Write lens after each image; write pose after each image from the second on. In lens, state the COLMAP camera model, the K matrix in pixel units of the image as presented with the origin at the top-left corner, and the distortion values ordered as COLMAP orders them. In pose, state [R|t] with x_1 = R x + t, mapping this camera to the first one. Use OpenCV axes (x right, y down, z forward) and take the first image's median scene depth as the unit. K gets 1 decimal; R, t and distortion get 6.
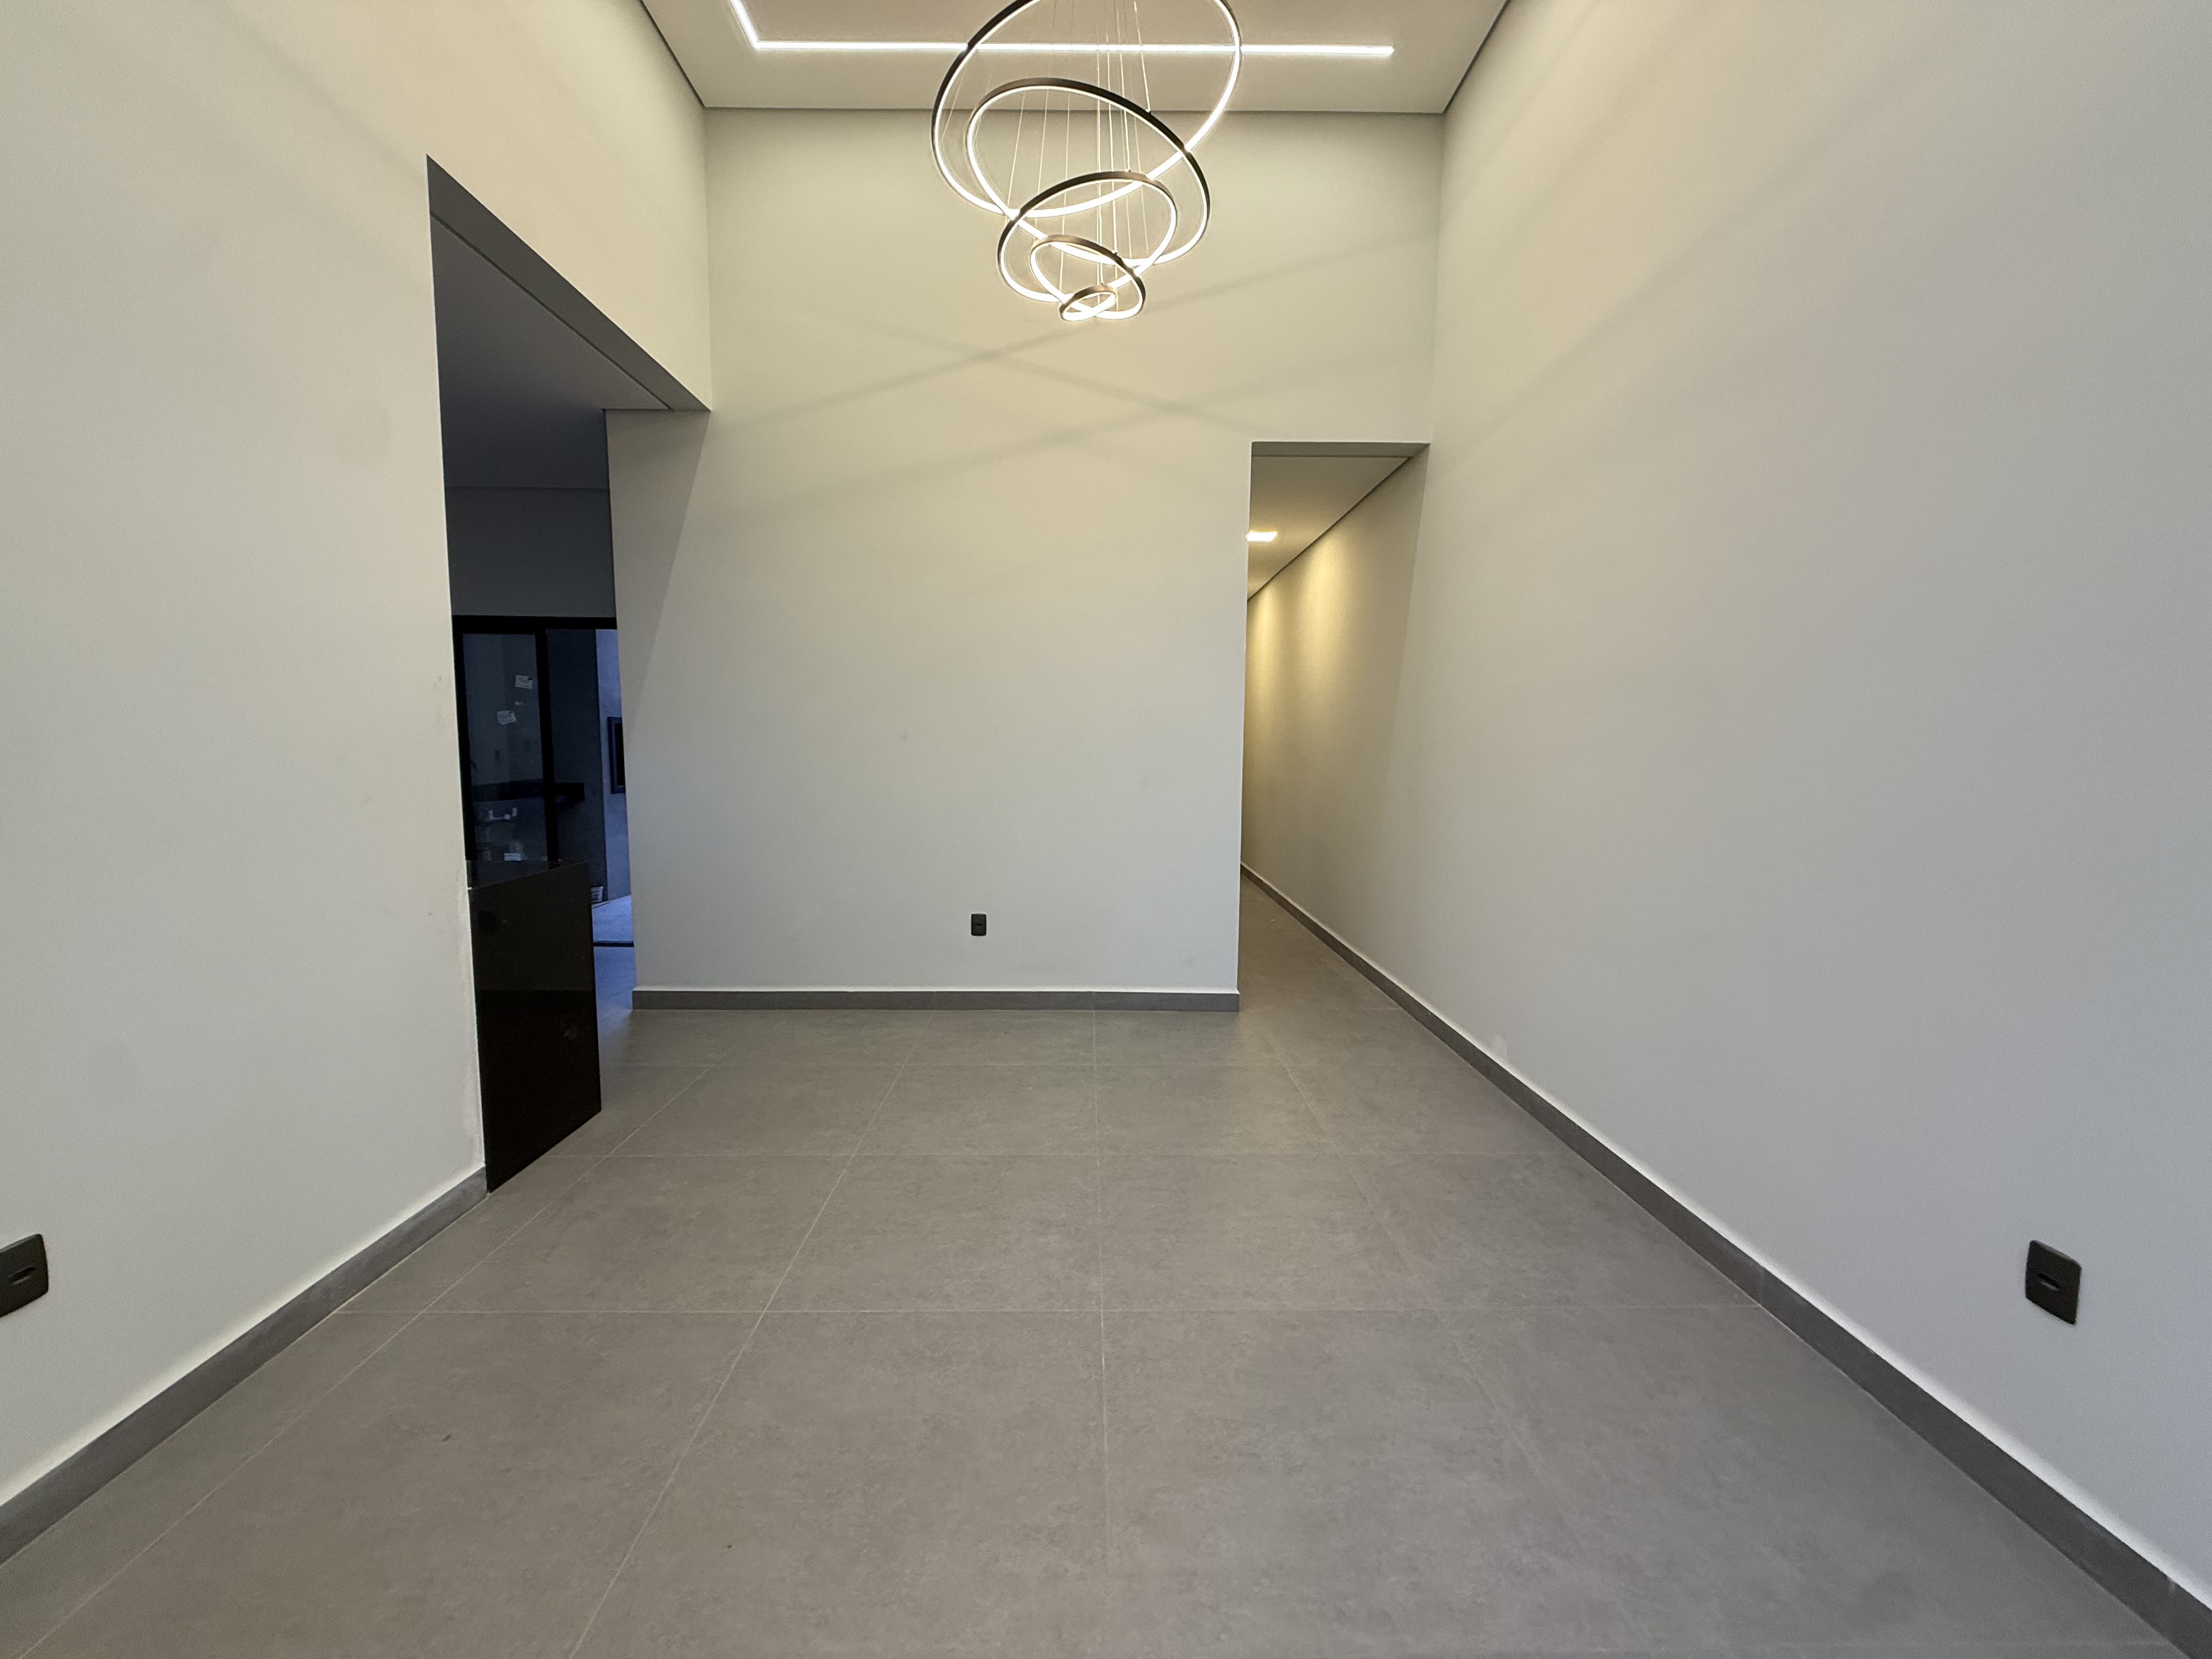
lens RADIAL K [[870.7, 0, 1101.3], [0, 870.7, 831.2], [0, 0, 1]] dist [-0.000043, 0.000496]
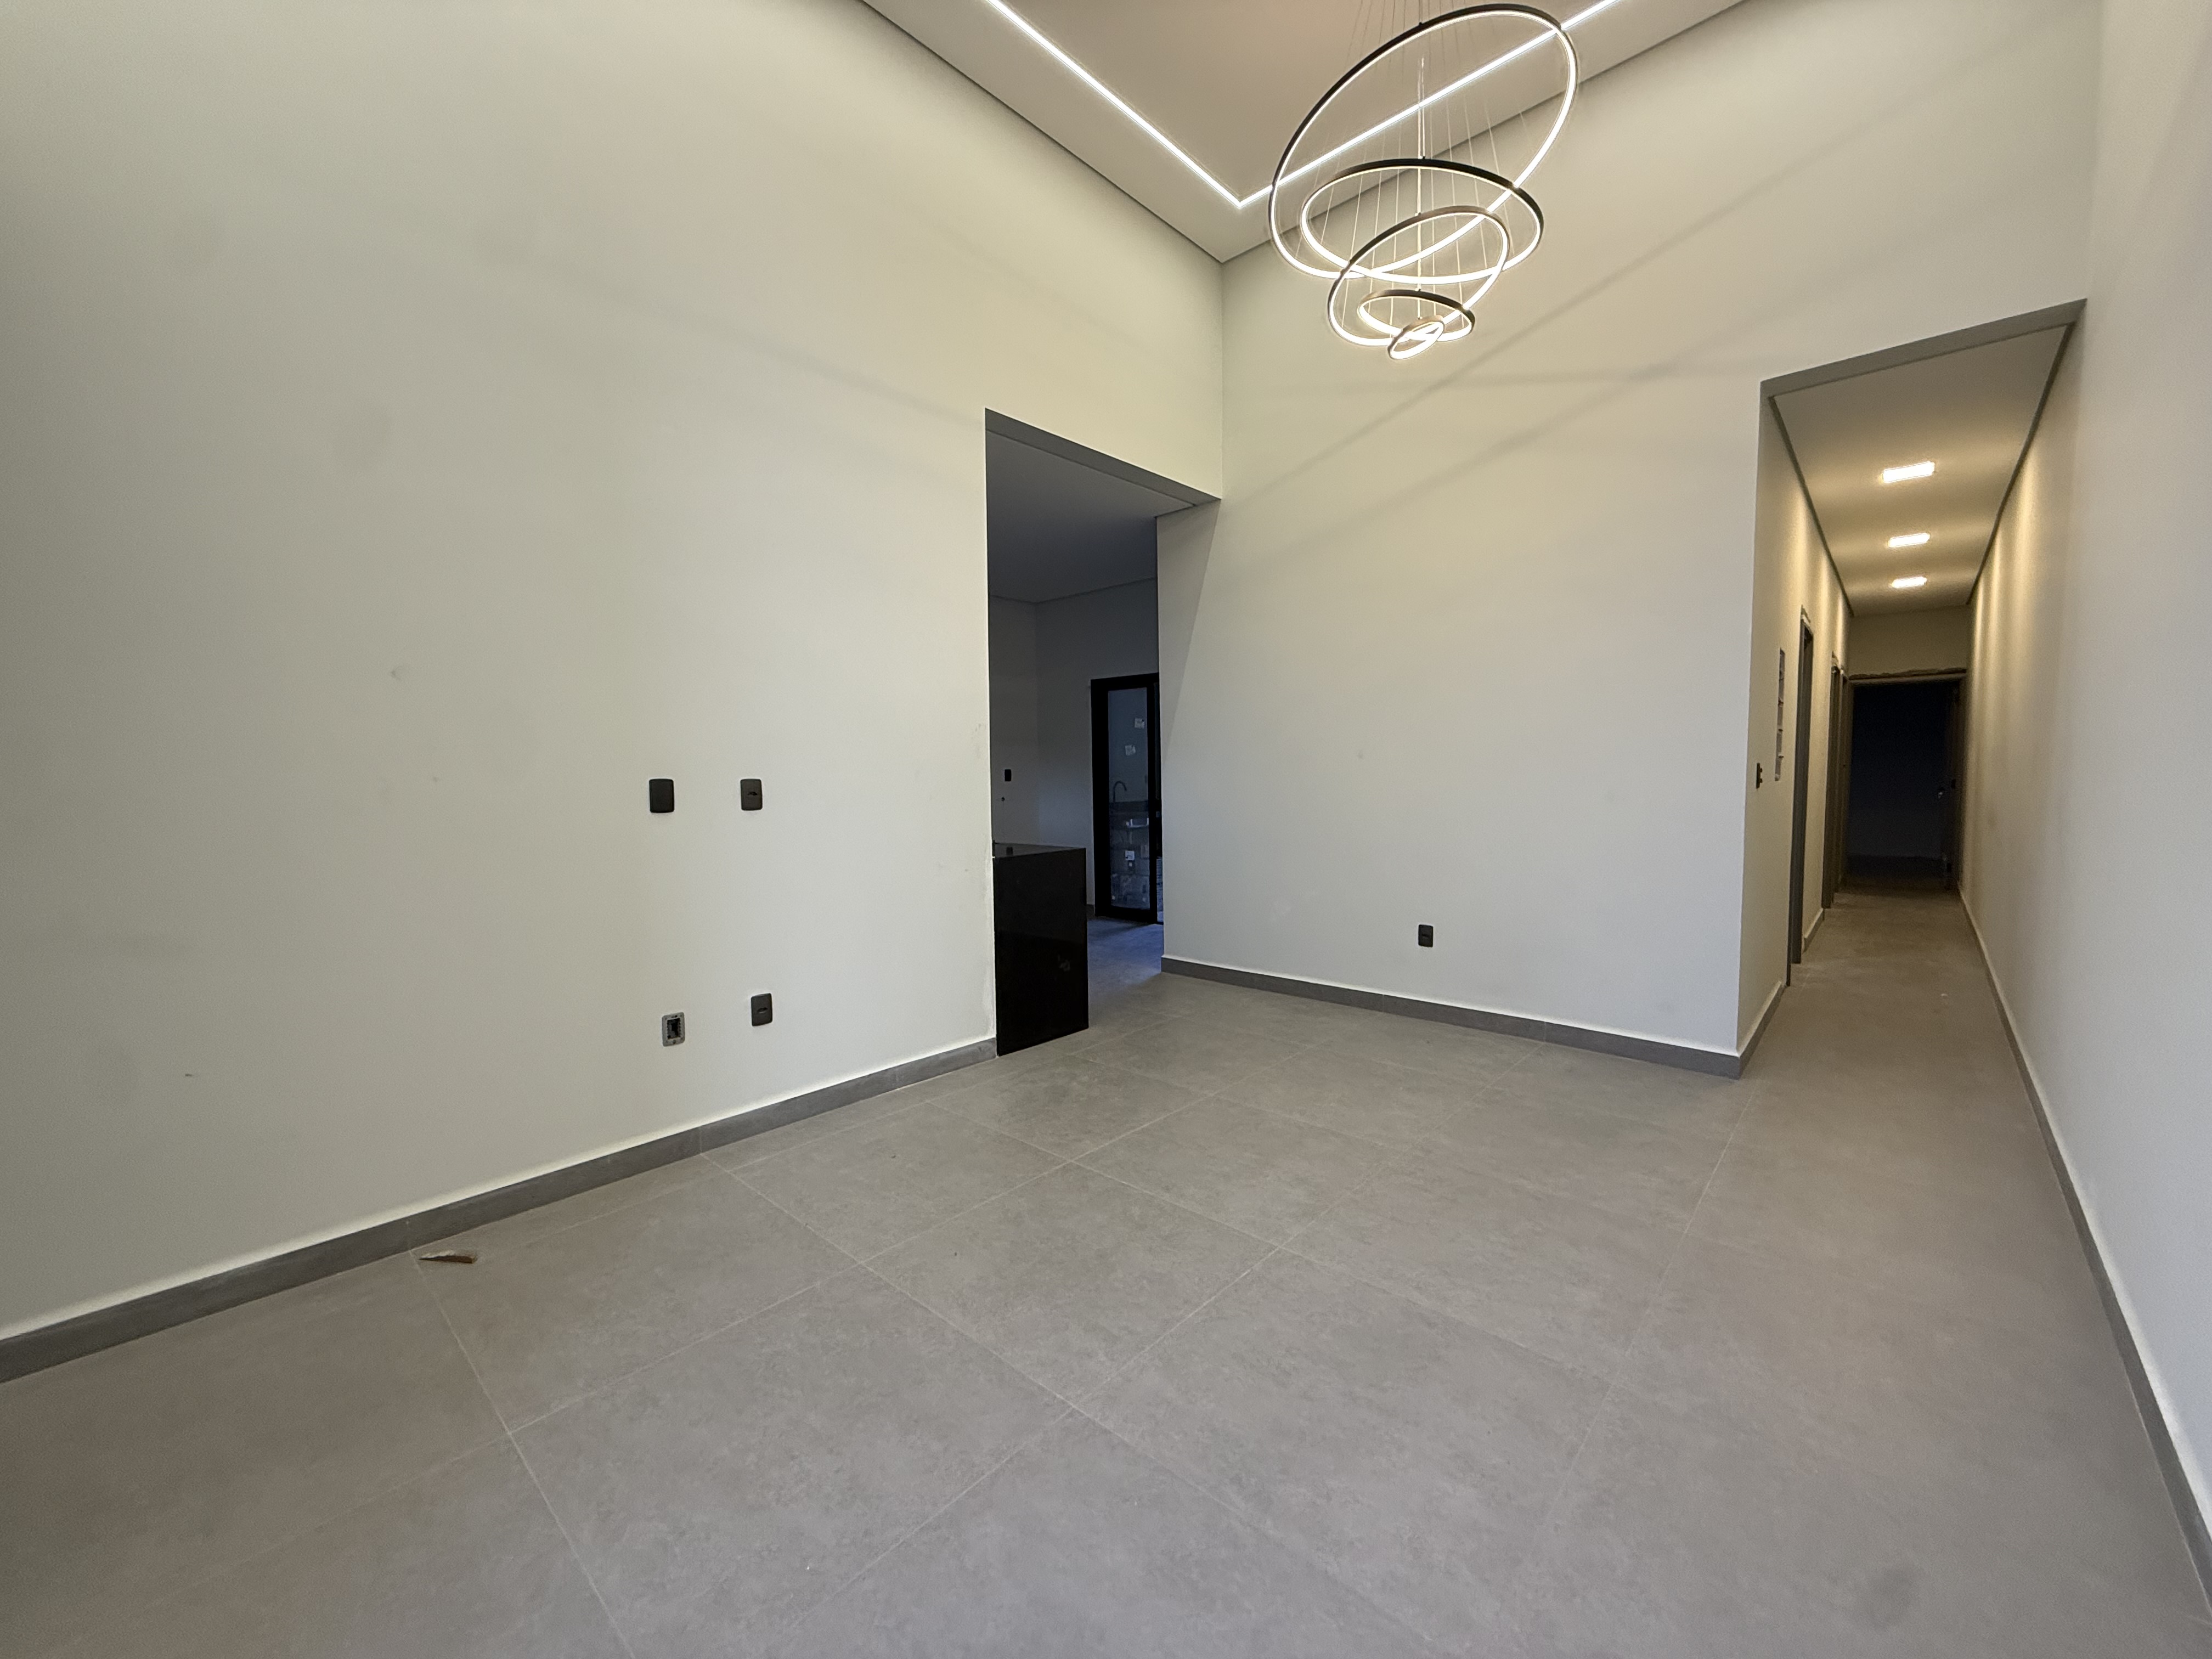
lens RADIAL K [[870.7, 0, 1101.2], [0, 870.7, 827.8], [0, 0, 1]] dist [-0.000043, 0.000496]
pose [[0.724515, 0.027061, -0.688728, 0.348047], [-0.049612, 0.998685, -0.012950, 0.016547], [0.687471, 0.043551, 0.724905, -0.007210]]
